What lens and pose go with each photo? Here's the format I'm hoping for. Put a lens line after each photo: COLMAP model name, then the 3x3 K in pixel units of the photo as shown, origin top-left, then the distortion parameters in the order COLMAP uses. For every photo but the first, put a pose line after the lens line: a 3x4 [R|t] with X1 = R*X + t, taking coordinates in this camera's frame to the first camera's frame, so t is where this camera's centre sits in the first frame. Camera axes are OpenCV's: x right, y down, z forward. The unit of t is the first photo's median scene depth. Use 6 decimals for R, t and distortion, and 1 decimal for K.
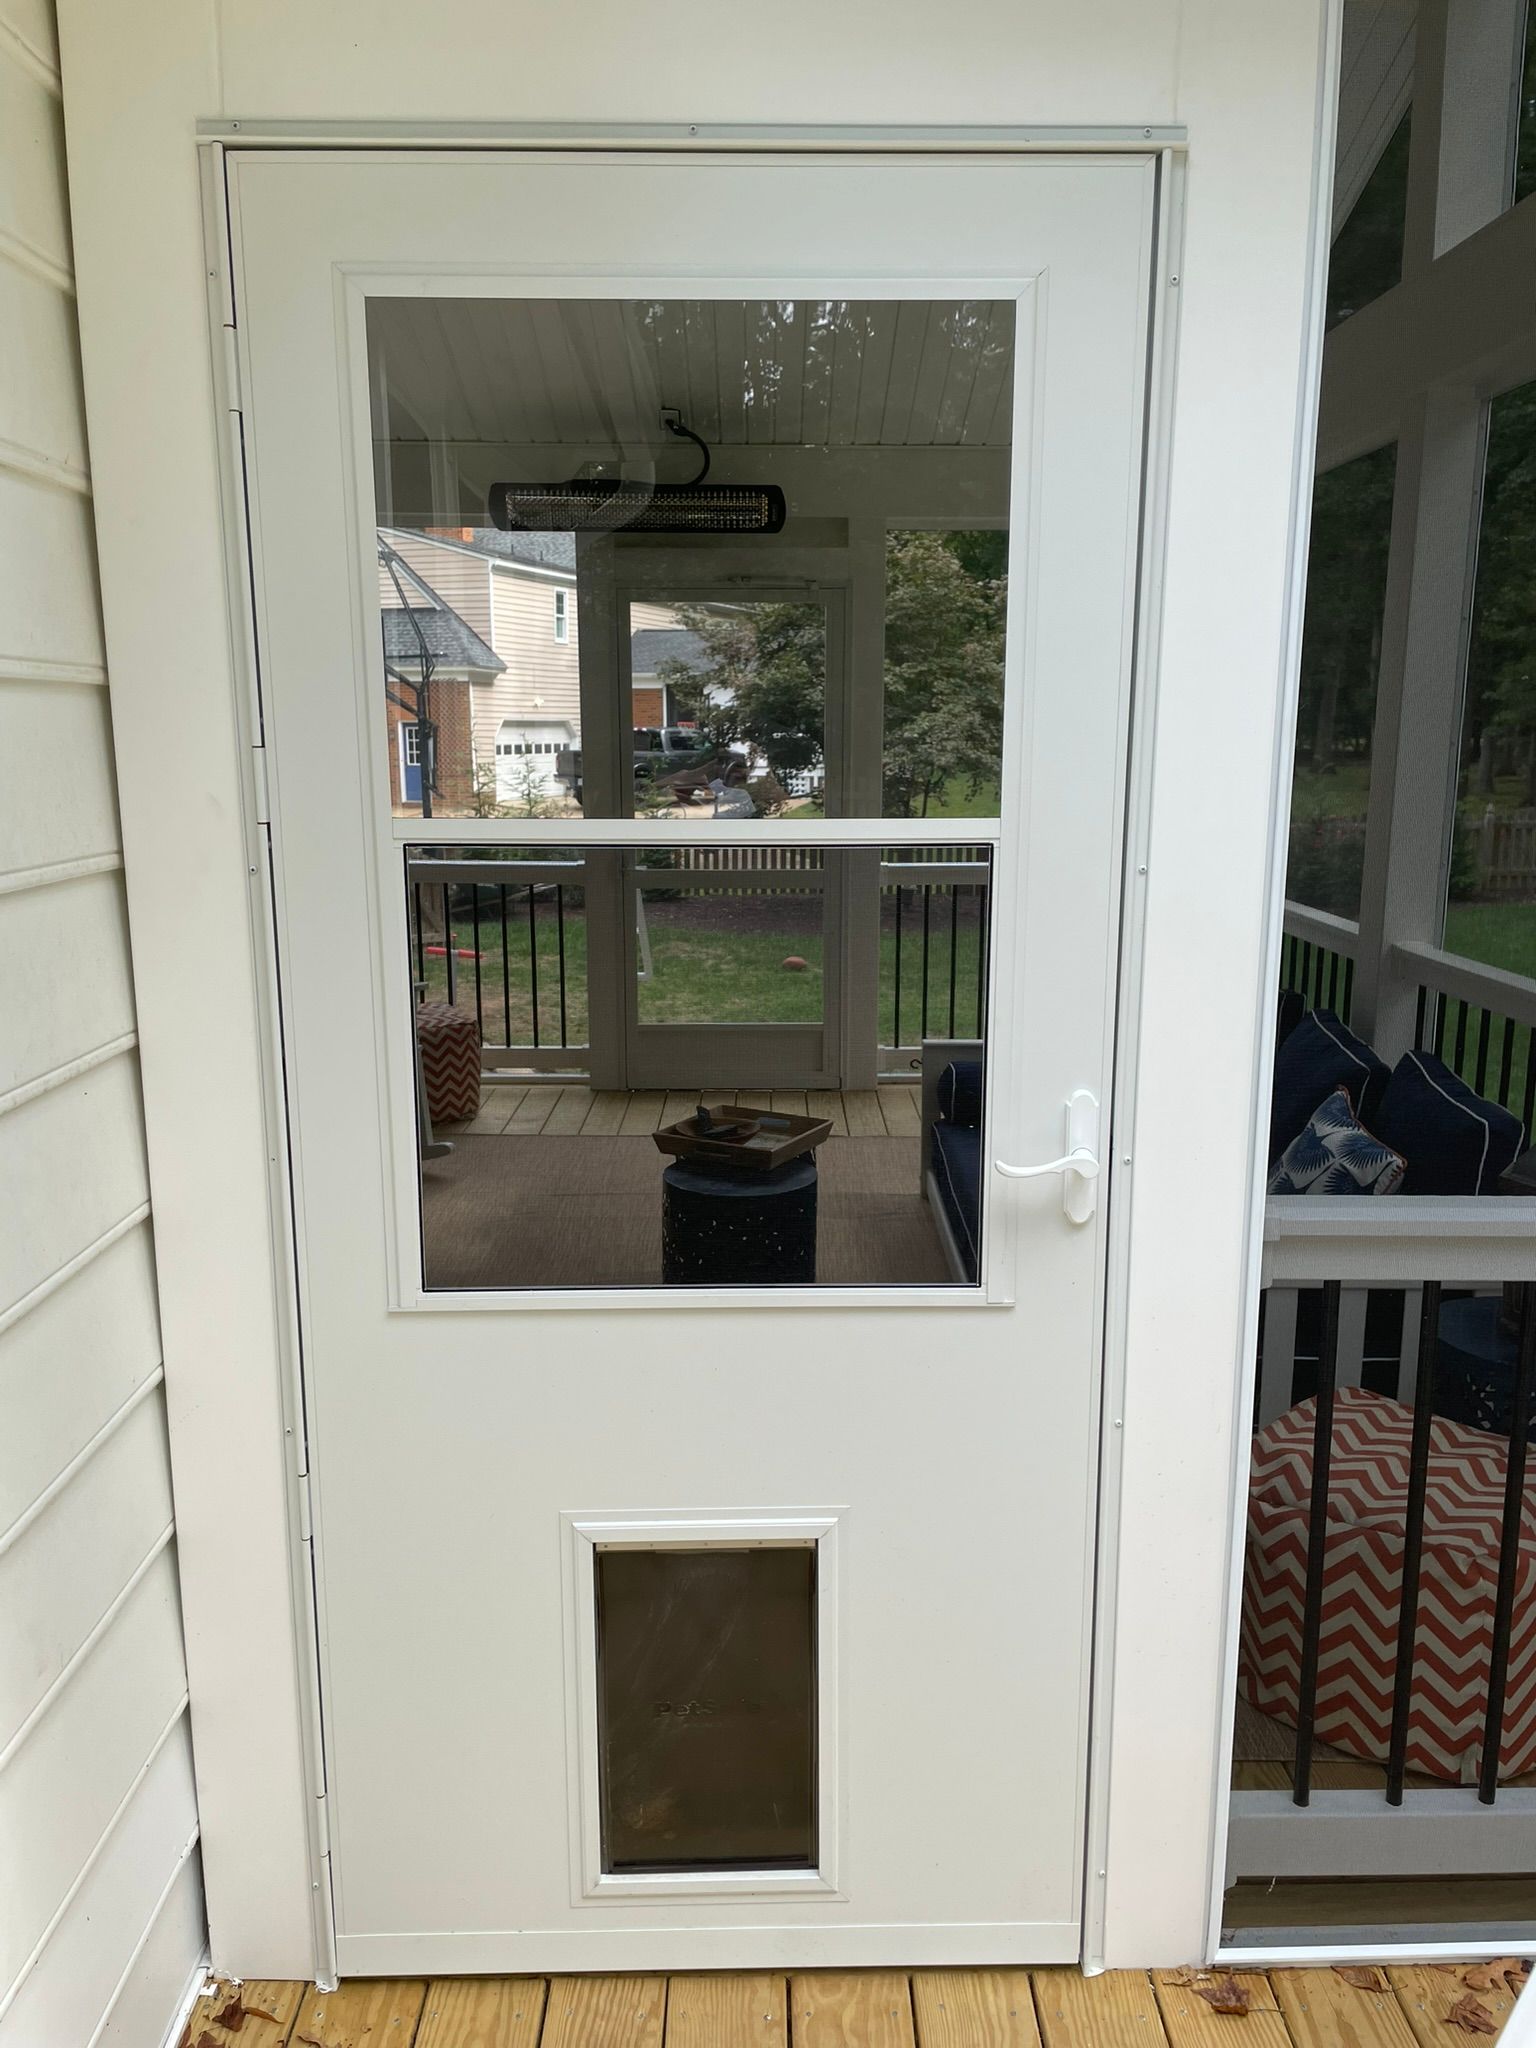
lens RADIAL K [[1542.1, 0, 768.3], [0, 1542.1, 1034.2], [0, 0, 1]] dist [0.083261, -0.110216]
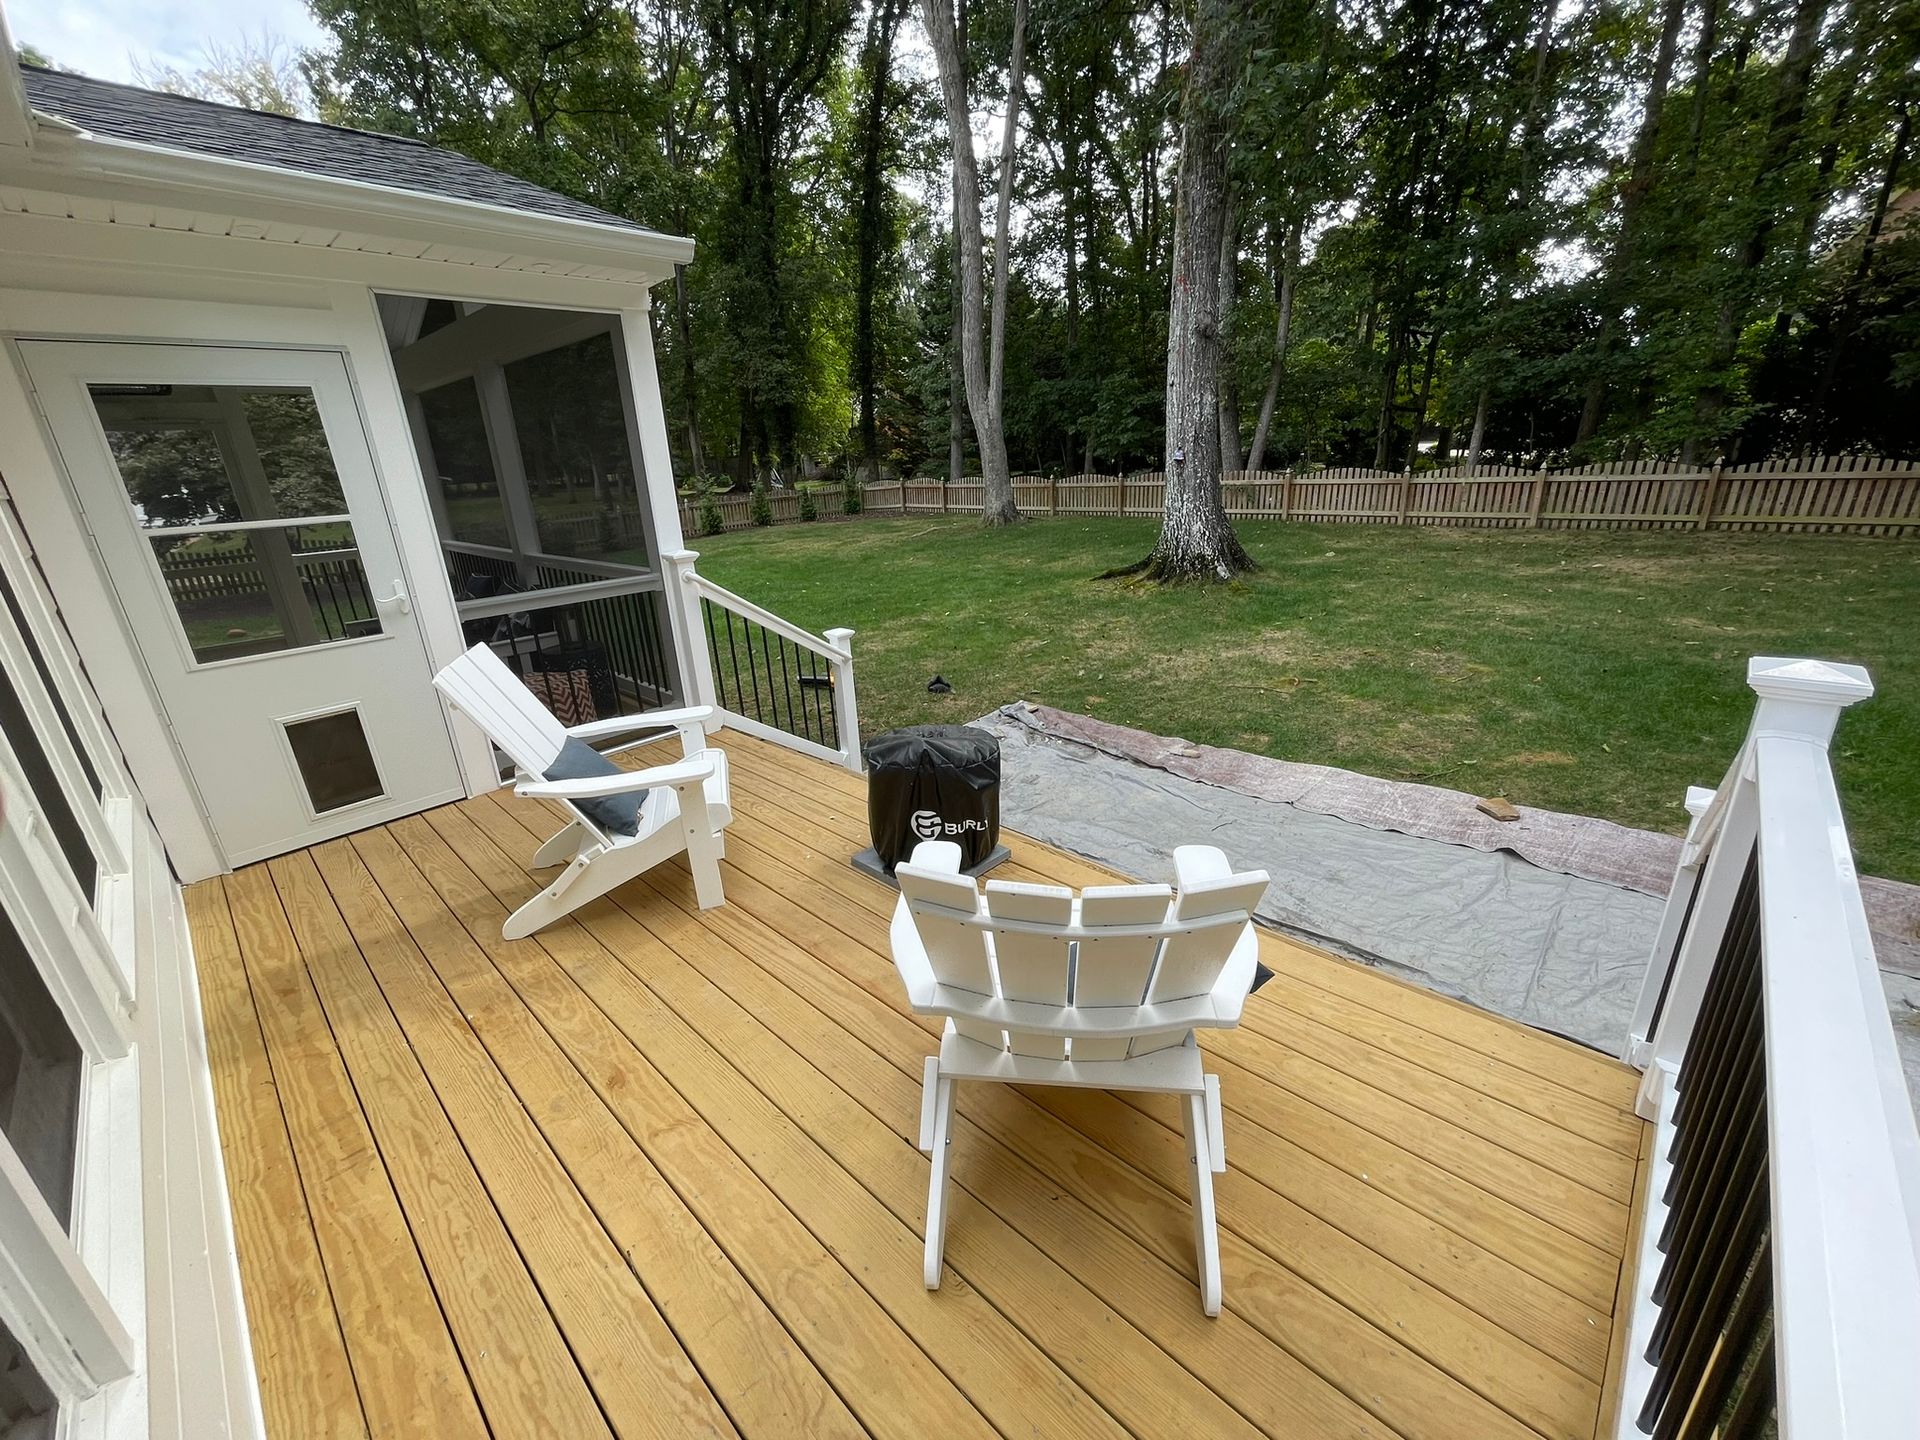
lens RADIAL K [[775.5, 0, 955.3], [0, 775.5, 727.7], [0, 0, 1]] dist [-0.006850, 0.002516]
pose [[0.696004, -0.272792, 0.664200, -0.022182], [0.185568, 0.961934, 0.200620, 0.026293], [-0.693644, -0.016379, 0.720131, -0.143242]]
